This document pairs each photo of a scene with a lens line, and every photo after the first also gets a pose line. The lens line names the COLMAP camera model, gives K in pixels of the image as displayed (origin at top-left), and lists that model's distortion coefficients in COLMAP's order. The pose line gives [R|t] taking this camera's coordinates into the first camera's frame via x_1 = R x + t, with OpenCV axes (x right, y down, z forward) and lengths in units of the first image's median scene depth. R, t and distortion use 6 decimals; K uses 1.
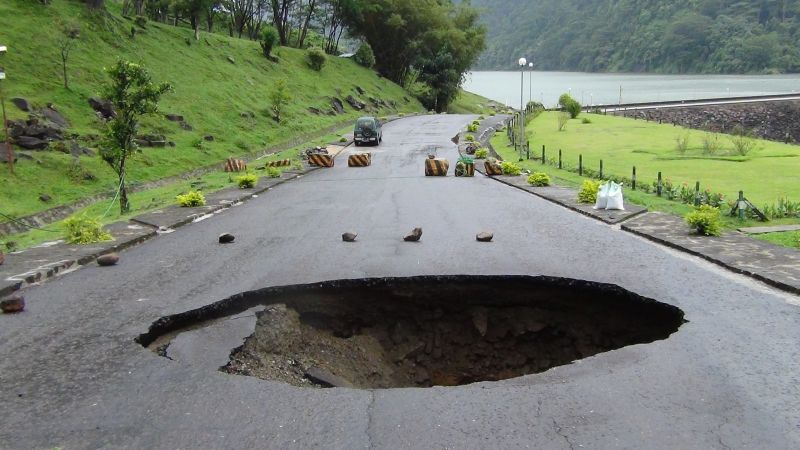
lens RADIAL K [[738.3, 0, 398.2], [0, 738.3, 218.9], [0, 0, 1]] dist [0.012006, 0.000000]
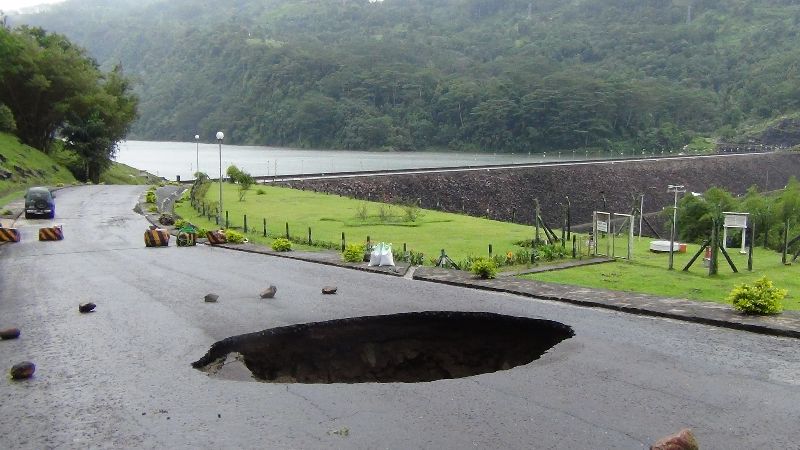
lens RADIAL K [[738.3, 0, 399.6], [0, 738.3, 228.6], [0, 0, 1]] dist [0.012006, 0.000000]
pose [[0.888102, -0.021806, 0.459128, -0.119583], [0.059445, 0.995934, -0.067686, 0.004904], [-0.455786, 0.087405, 0.885788, -0.035053]]
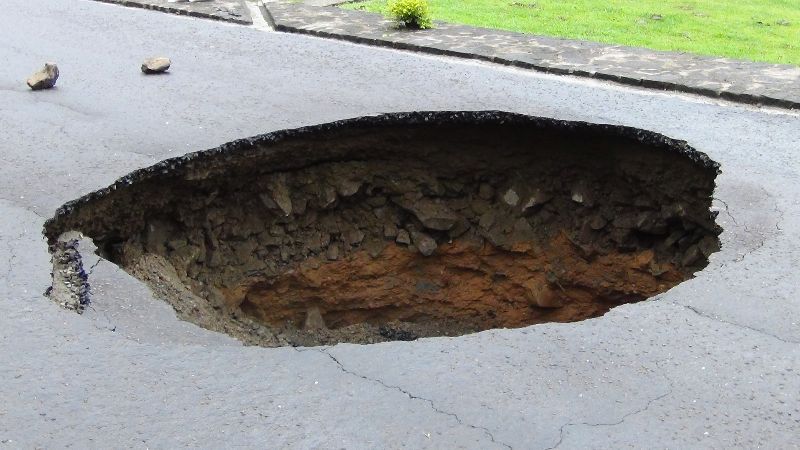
lens RADIAL K [[1136.5, 0, 403.8], [0, 1136.5, 232.2], [0, 0, 1]] dist [0.004155, 0.000000]
pose [[0.739595, -0.214476, 0.637965, -0.139344], [0.080516, 0.969256, 0.232508, -0.017467], [-0.668219, -0.120595, 0.734126, 0.051913]]
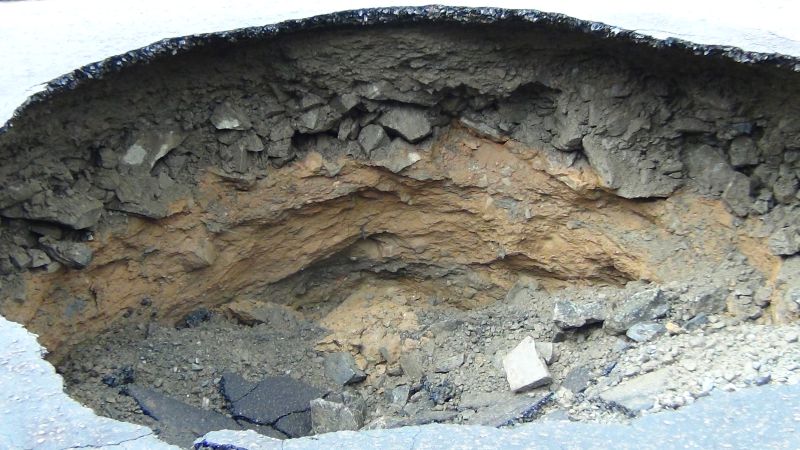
lens RADIAL K [[947.0, 0, 399.7], [0, 947.0, 229.5], [0, 0, 1]] dist [0.022058, 0.000000]
pose [[-0.186842, -0.419347, 0.888391, -0.114981], [0.160176, 0.879210, 0.448701, -0.020721], [-0.969244, 0.226135, -0.097104, 0.240405]]
